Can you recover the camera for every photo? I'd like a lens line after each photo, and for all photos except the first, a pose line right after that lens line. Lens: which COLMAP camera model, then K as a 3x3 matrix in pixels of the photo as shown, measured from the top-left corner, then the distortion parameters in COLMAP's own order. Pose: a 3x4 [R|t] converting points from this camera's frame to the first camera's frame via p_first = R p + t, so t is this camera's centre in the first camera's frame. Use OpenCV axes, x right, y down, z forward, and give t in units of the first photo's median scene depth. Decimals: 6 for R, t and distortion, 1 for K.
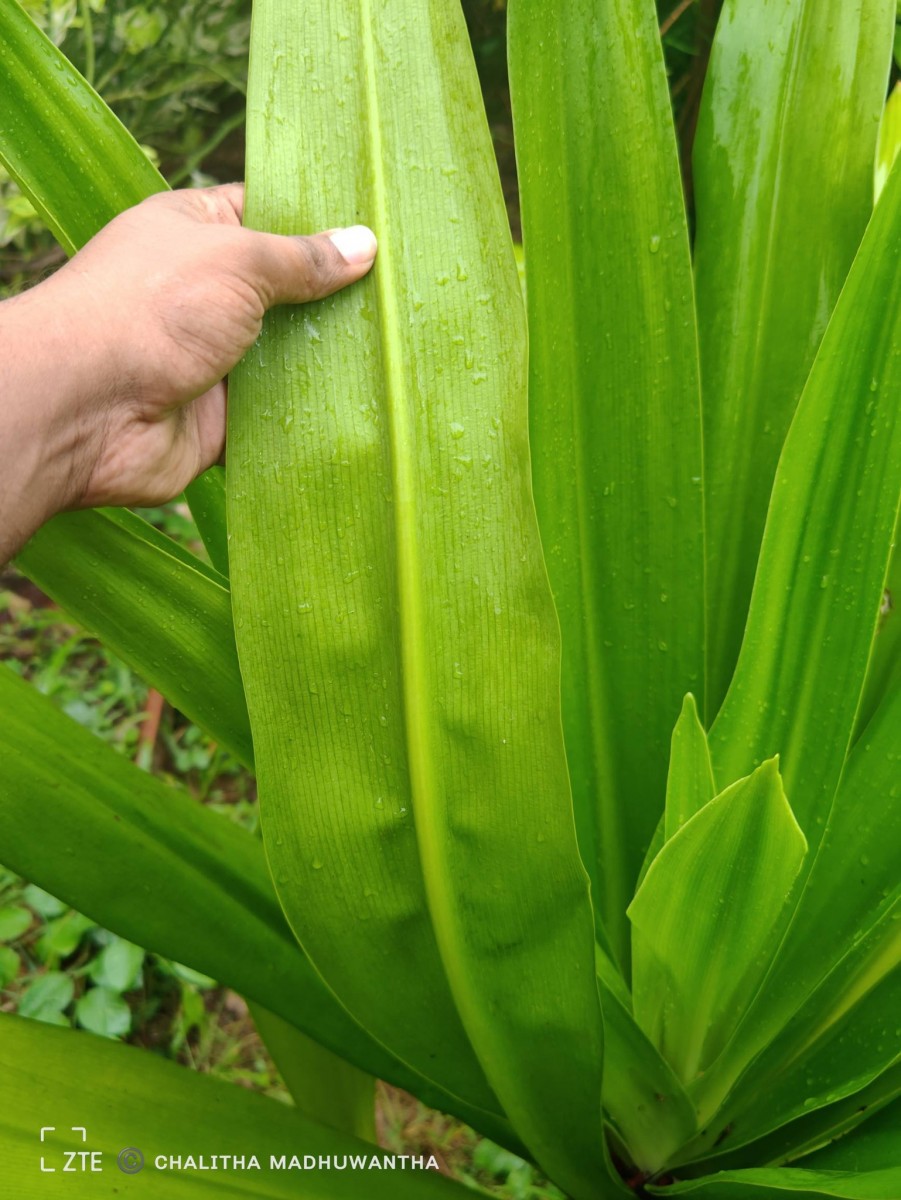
lens RADIAL K [[1310.5, 0, 420.9], [0, 1310.5, 623.8], [0, 0, 1]] dist [0.189416, -0.755983]
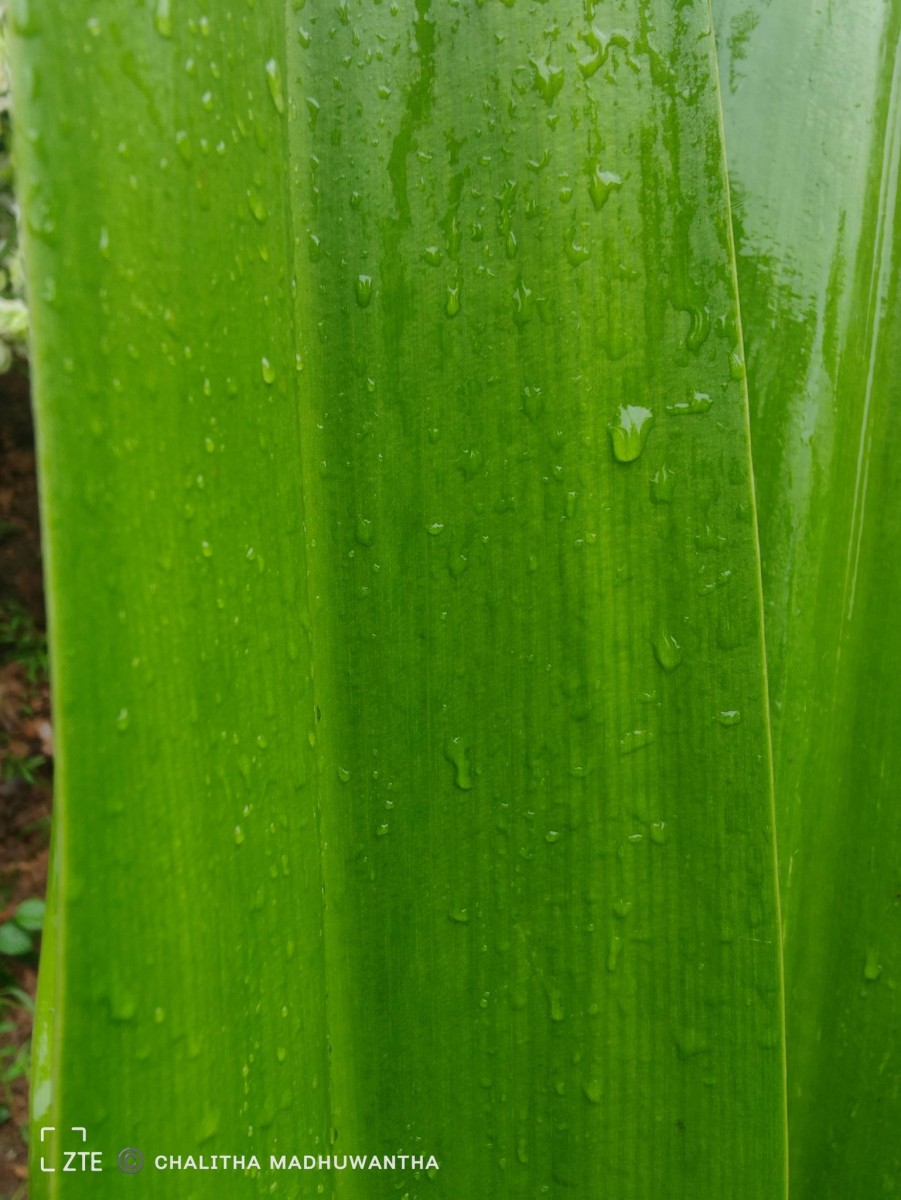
lens RADIAL K [[1310.5, 0, 420.9], [0, 1310.5, 623.8], [0, 0, 1]] dist [0.189416, -0.755983]
pose [[0.985889, 0.031866, 0.164340, 0.088490], [-0.000901, 0.982712, -0.185141, -0.192625], [-0.167399, 0.182380, 0.968873, 0.733442]]
